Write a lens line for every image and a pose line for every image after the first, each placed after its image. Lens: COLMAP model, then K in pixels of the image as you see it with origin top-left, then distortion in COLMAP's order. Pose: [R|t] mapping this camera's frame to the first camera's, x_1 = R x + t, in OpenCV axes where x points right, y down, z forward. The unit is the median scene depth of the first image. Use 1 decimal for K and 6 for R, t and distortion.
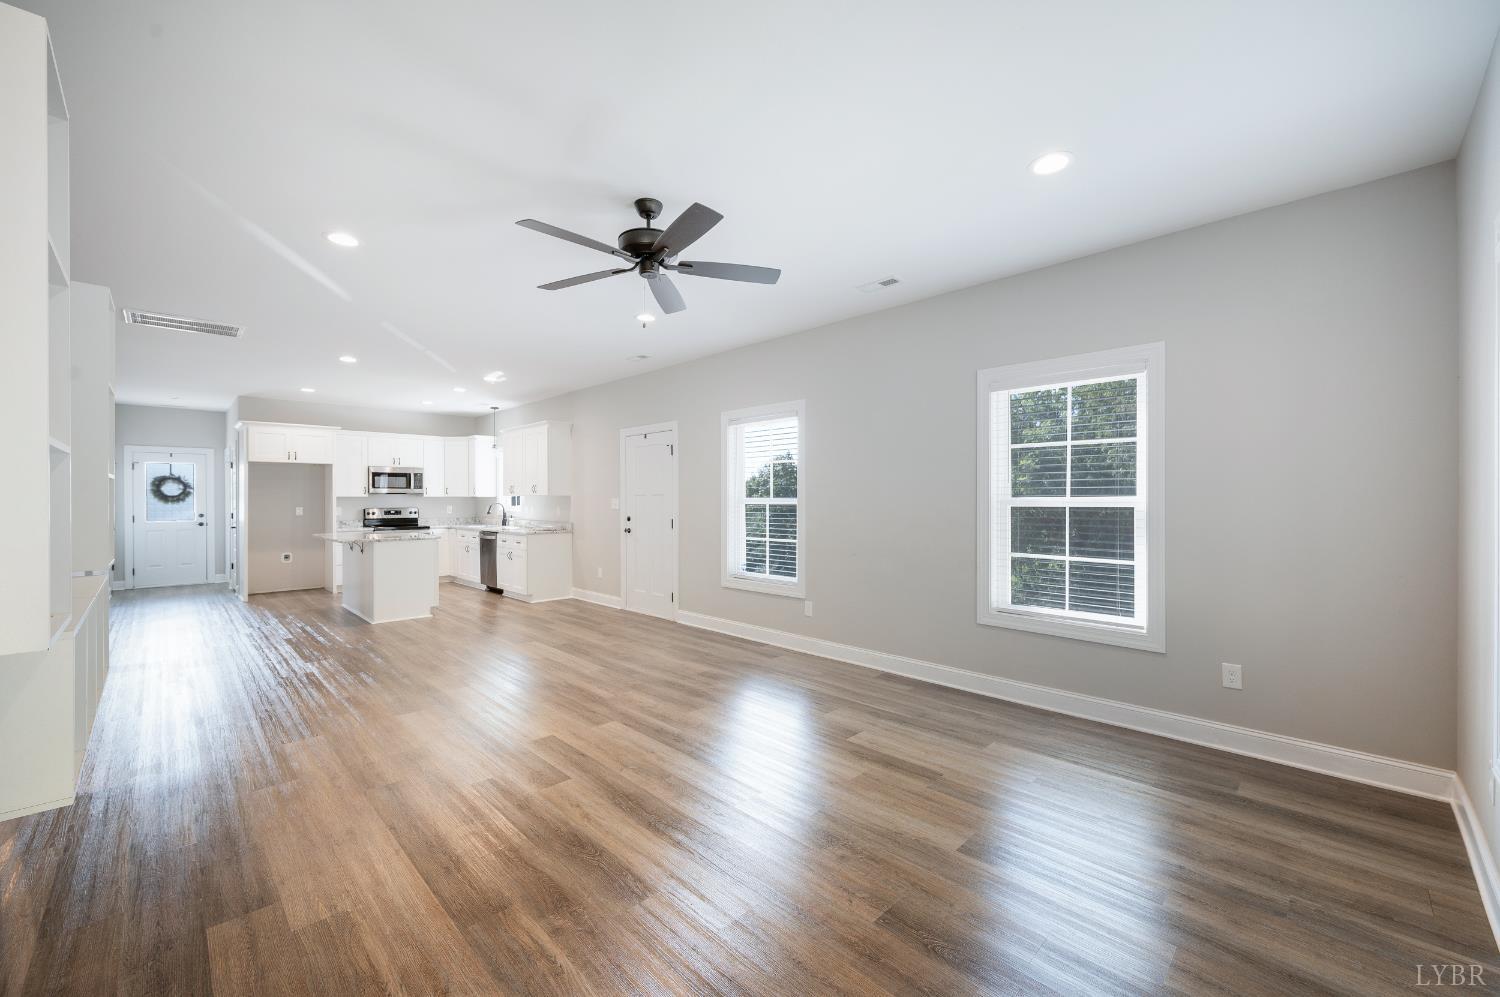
lens RADIAL K [[596.1, 0, 751.9], [0, 596.1, 500.0], [0, 0, 1]] dist [-0.000321, 0.000701]
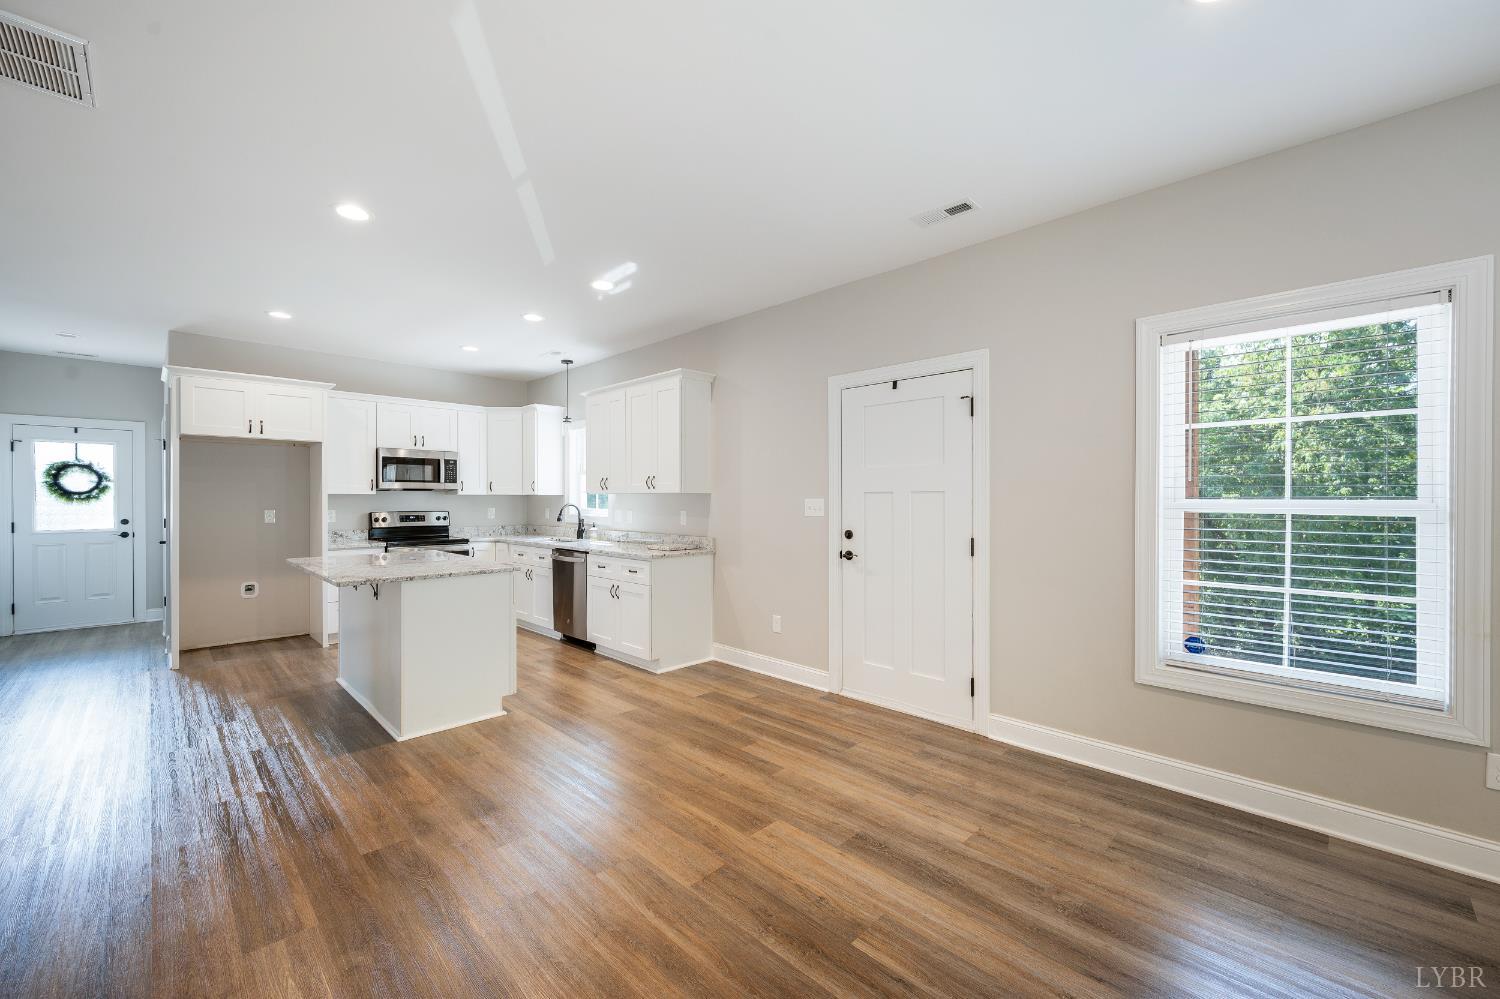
lens RADIAL K [[596.1, 0, 749.4], [0, 596.1, 502.1], [0, 0, 1]] dist [-0.000321, 0.000701]
pose [[0.999957, 0.003911, 0.008468, -0.241401], [-0.003931, 0.999990, 0.002328, -0.000122], [-0.008459, -0.002362, 0.999961, 0.344096]]
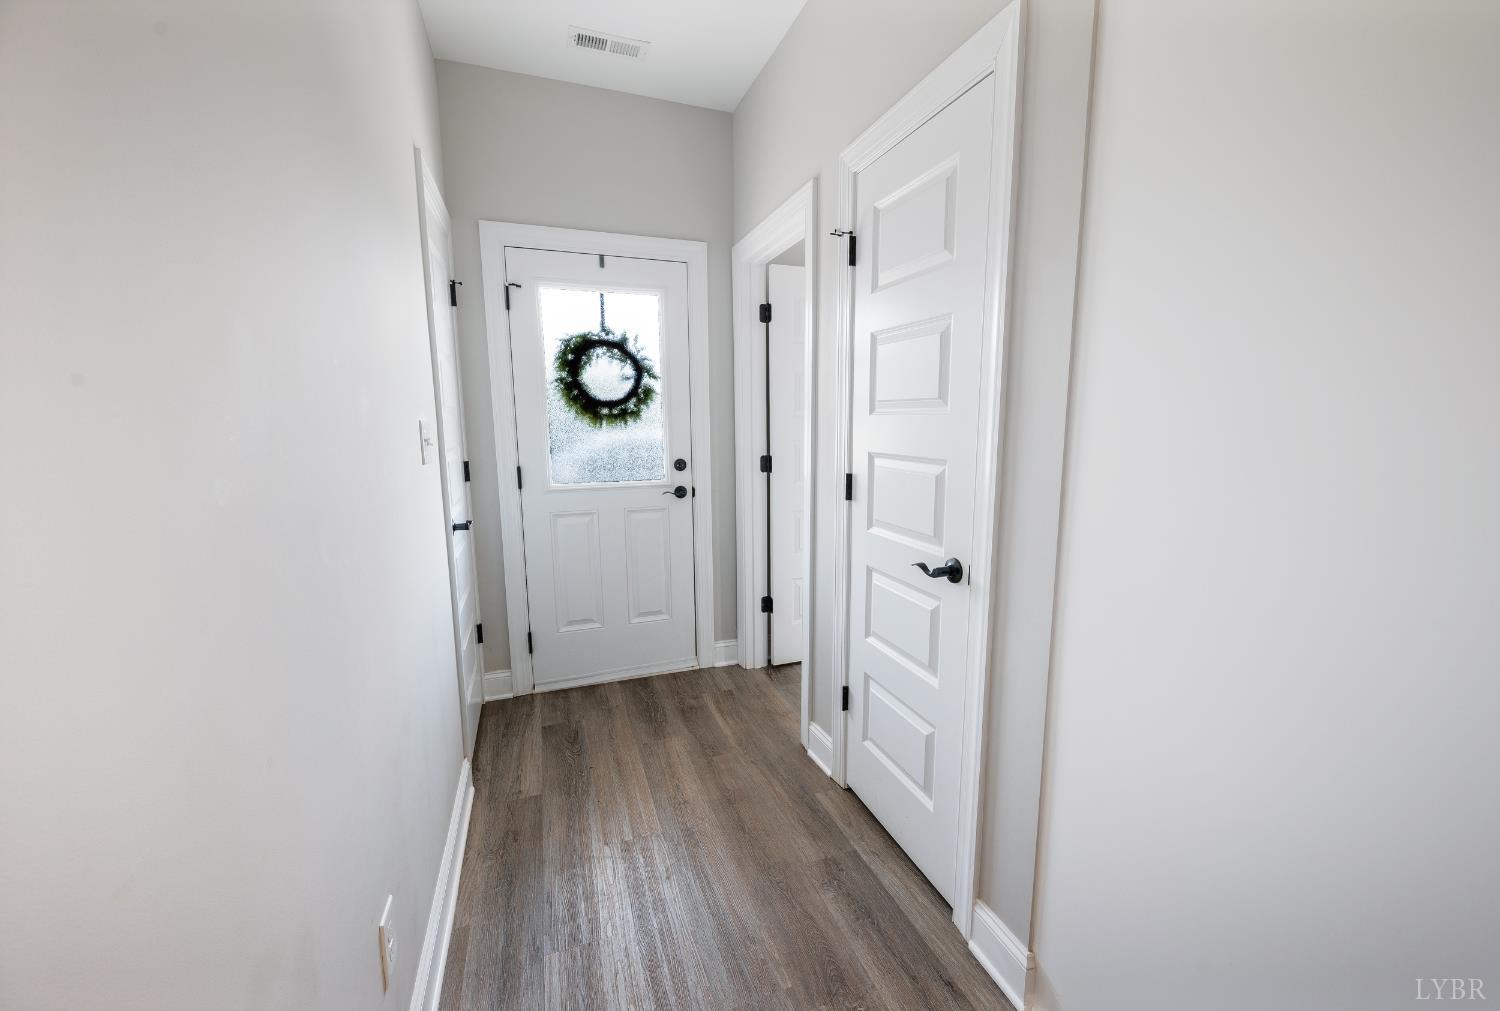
lens RADIAL K [[622.4, 0, 783.1], [0, 622.4, 513.7], [0, 0, 1]] dist [-0.001845, 0.000037]
pose [[0.915027, 0.070513, -0.397181, -0.787391], [-0.006387, 0.987013, 0.160514, -0.001665], [0.403341, -0.144338, 0.903594, 0.765324]]
